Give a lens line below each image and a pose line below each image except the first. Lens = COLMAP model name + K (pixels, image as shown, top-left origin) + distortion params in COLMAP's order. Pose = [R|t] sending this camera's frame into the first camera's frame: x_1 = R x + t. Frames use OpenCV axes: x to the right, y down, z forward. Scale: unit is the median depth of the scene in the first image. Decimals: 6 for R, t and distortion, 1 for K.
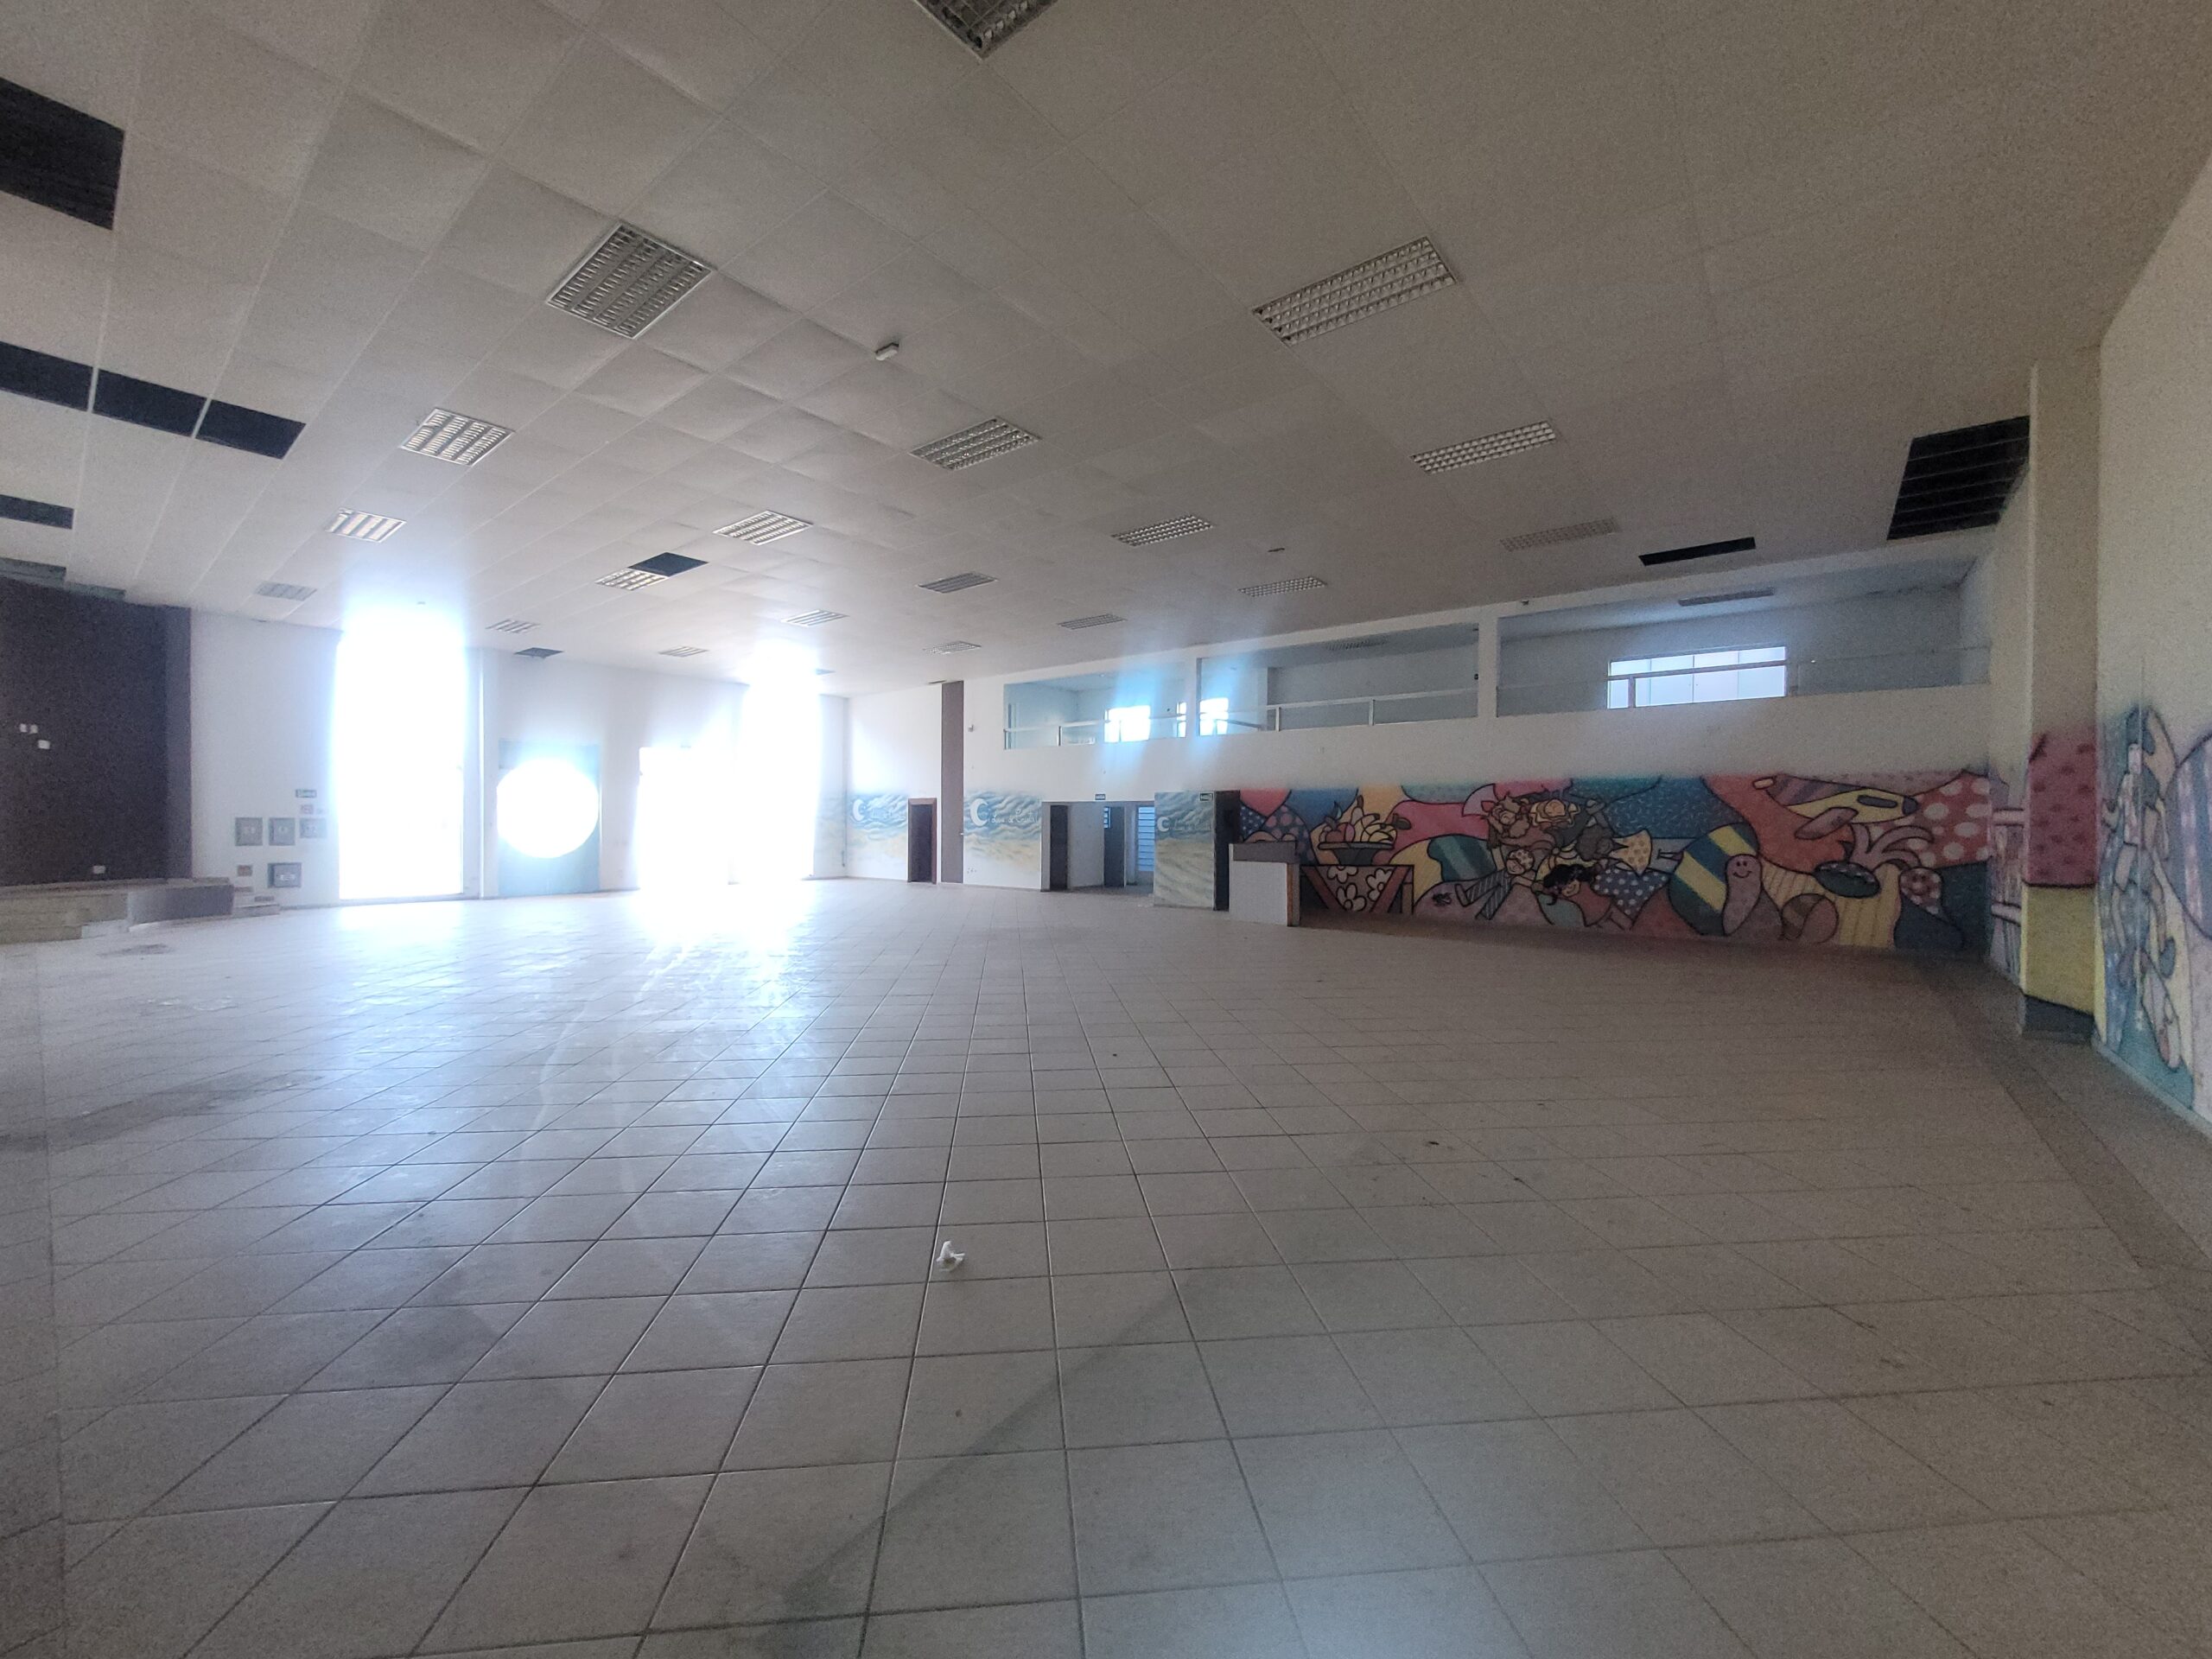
lens RADIAL K [[865.9, 0, 1098.8], [0, 865.9, 830.4], [0, 0, 1]] dist [-0.000475, 0.000030]
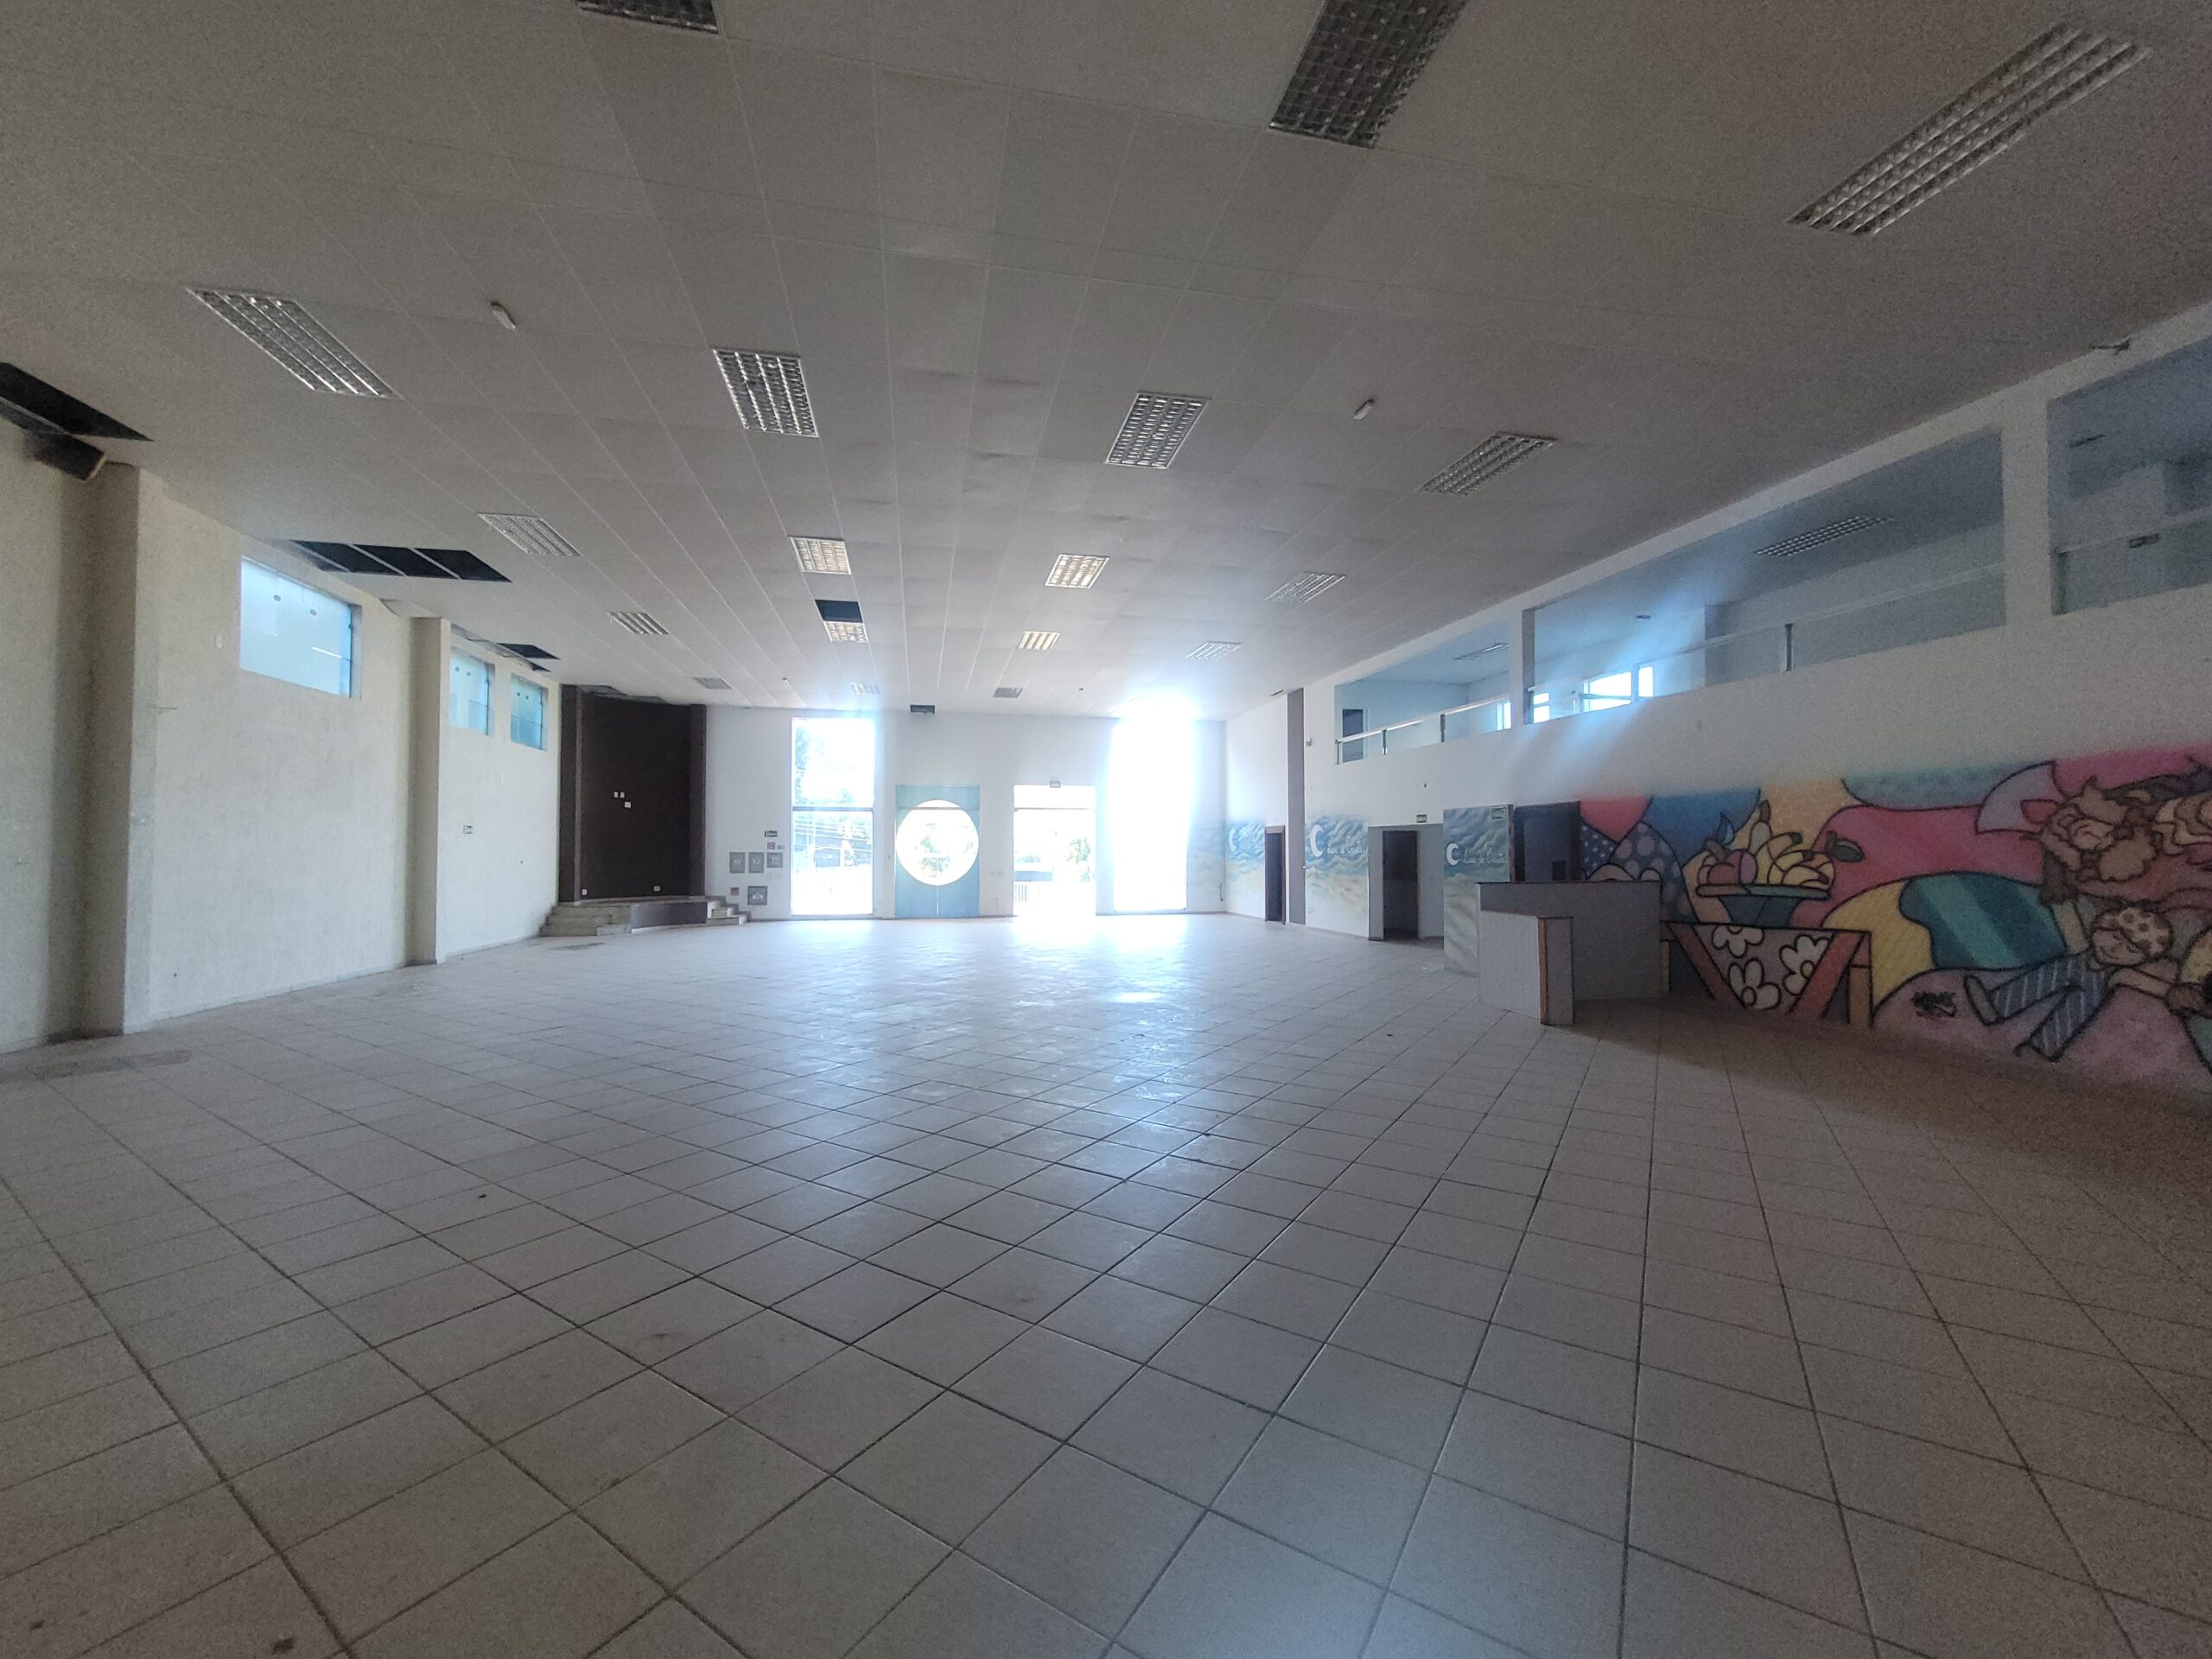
lens RADIAL K [[865.9, 0, 1098.8], [0, 865.9, 830.4], [0, 0, 1]] dist [-0.000475, 0.000030]
pose [[0.776664, -0.021984, -0.629531, 0.304476], [-0.002144, 0.999293, -0.037542, 0.000532], [0.629911, 0.030507, 0.776068, 0.286058]]
